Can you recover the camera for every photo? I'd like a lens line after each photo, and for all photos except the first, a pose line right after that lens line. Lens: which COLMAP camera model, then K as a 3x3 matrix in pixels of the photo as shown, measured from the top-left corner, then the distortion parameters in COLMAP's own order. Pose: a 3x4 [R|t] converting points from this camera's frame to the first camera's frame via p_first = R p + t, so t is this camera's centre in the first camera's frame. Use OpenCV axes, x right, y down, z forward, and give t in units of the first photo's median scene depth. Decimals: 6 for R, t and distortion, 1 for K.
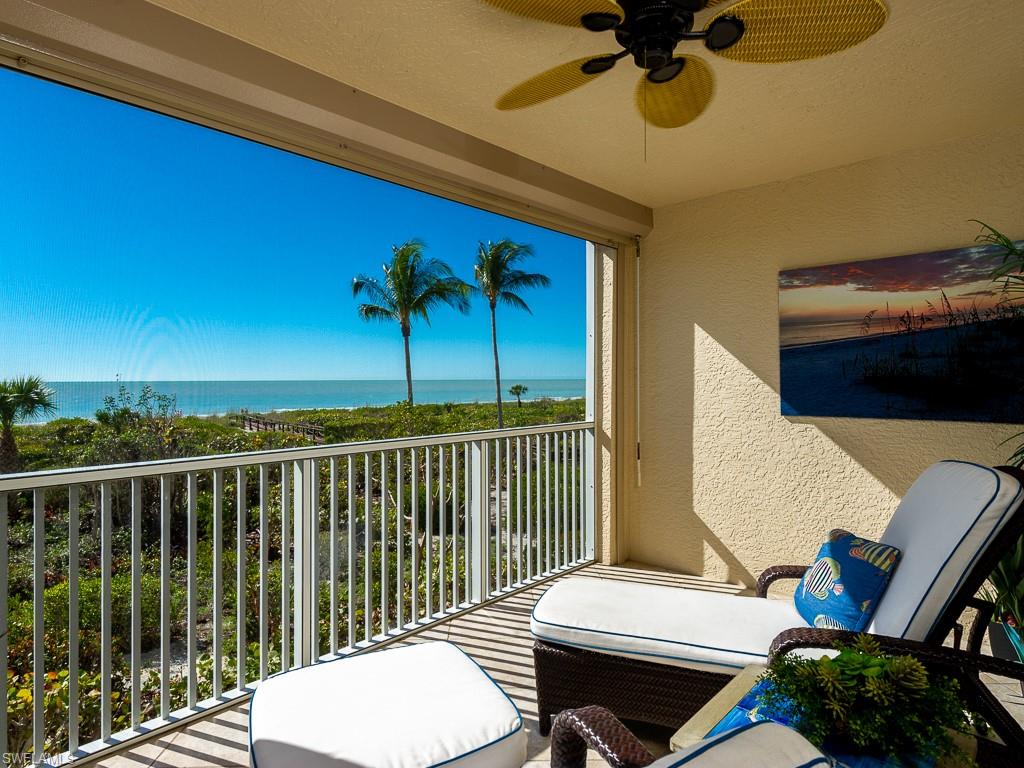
lens RADIAL K [[536.5, 0, 512.0], [0, 536.5, 384.0], [0, 0, 1]] dist [-0.002407, -0.001174]
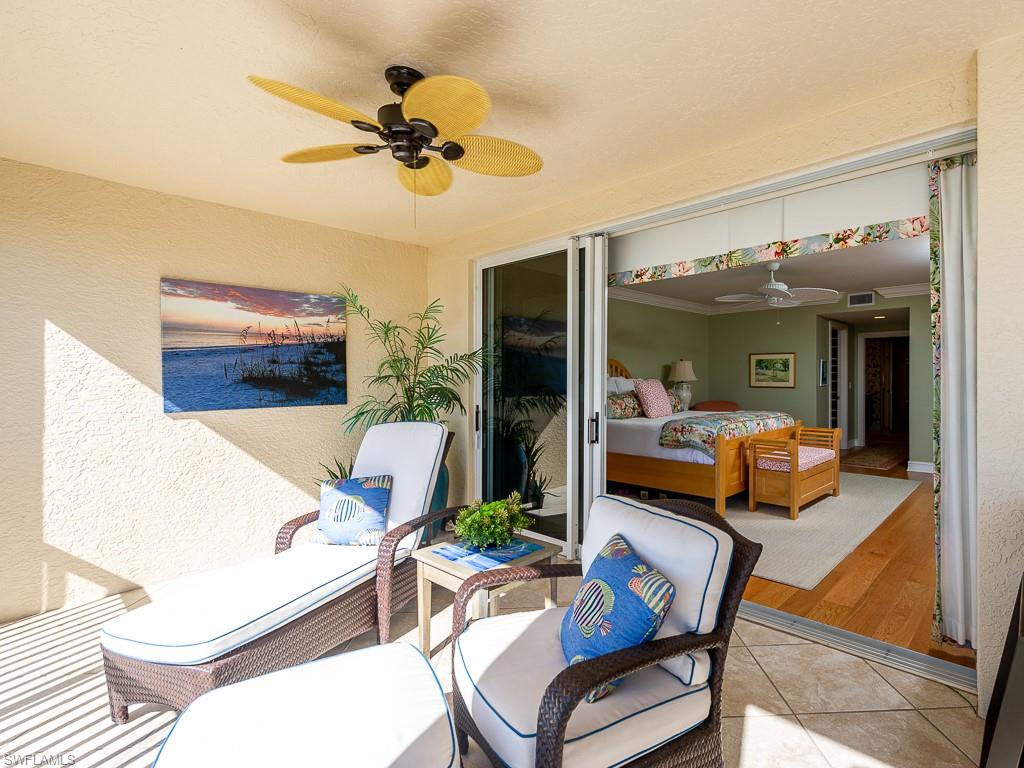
lens RADIAL K [[502.4, 0, 512.0], [0, 502.4, 384.0], [0, 0, 1]] dist [-0.000378, -0.000073]
pose [[0.085844, -0.015742, 0.996184, -0.461653], [0.013612, 0.999800, 0.014626, -0.005305], [-0.996216, 0.012304, 0.086041, 0.239218]]
